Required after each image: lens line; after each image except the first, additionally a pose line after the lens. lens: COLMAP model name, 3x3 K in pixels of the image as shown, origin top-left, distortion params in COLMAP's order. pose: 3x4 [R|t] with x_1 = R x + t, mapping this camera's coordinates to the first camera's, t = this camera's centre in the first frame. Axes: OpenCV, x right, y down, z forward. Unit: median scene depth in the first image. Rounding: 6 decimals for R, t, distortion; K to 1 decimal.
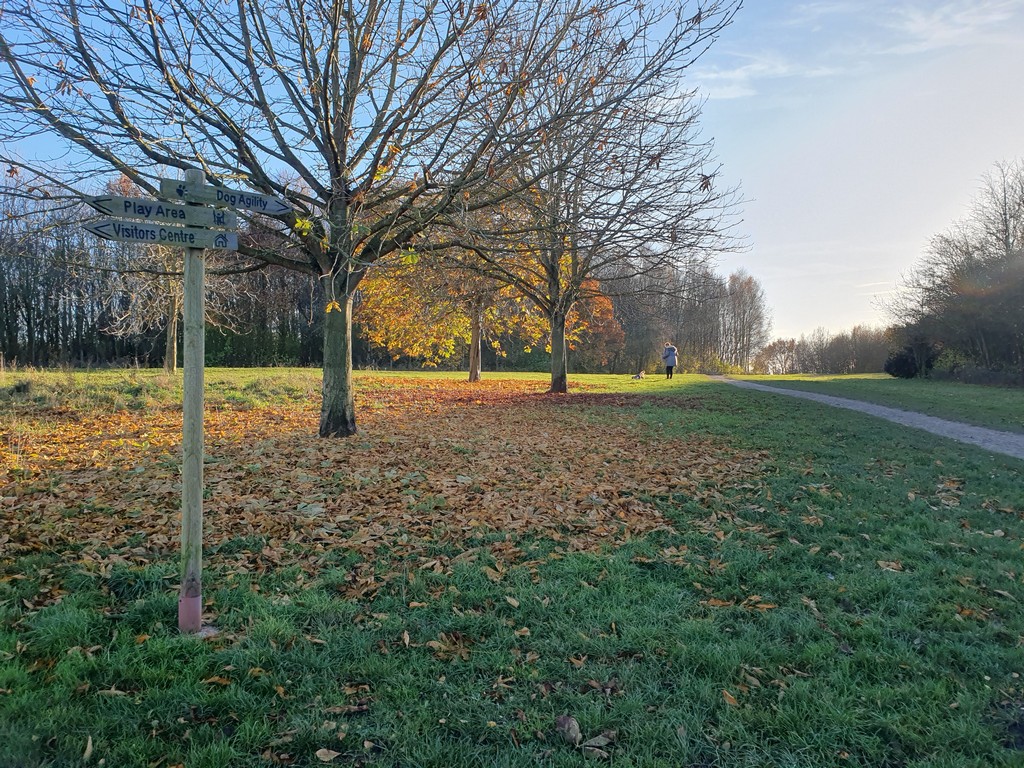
lens RADIAL K [[833.1, 0, 512.0], [0, 833.1, 384.0], [0, 0, 1]] dist [0.030531, -0.003909]
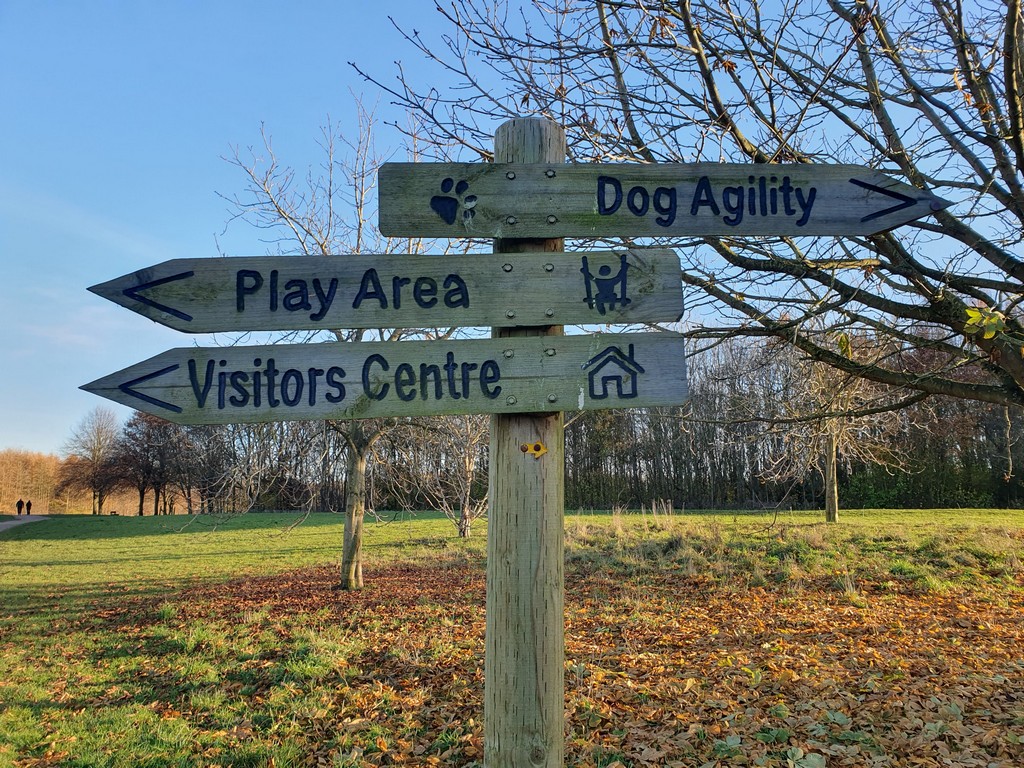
lens RADIAL K [[833.1, 0, 512.0], [0, 833.1, 384.0], [0, 0, 1]] dist [0.030531, -0.003909]
pose [[0.721953, -0.107998, -0.683462, -0.083793], [0.000638, 0.987848, -0.155422, -0.053342], [0.691942, 0.111771, 0.713249, 0.329287]]
